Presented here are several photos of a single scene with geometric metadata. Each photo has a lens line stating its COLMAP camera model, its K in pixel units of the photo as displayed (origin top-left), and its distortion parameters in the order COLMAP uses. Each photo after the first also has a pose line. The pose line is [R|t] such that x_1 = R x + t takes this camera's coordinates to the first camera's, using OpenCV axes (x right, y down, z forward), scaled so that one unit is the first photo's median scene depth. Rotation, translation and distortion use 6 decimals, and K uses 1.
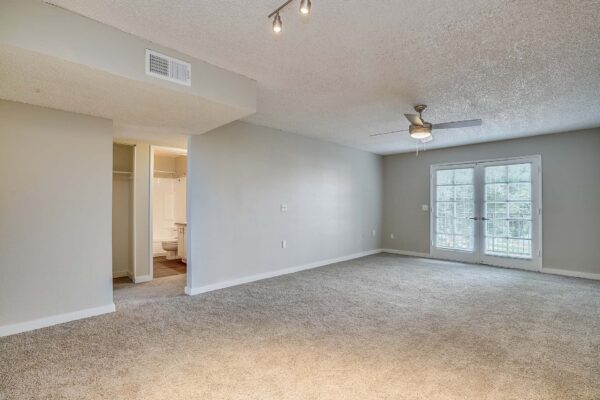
lens RADIAL K [[280.8, 0, 303.9], [0, 280.8, 202.9], [0, 0, 1]] dist [-0.042665, 0.011019]
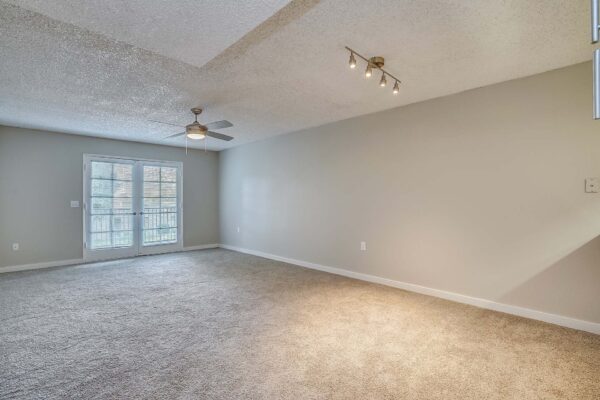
lens RADIAL K [[280.8, 0, 301.7], [0, 280.8, 195.8], [0, 0, 1]] dist [-0.042665, 0.011019]
pose [[0.020362, 0.017934, 0.999632, -0.412502], [-0.002954, 0.999836, -0.017877, 0.005861], [-0.999788, -0.002589, 0.020411, 0.352747]]
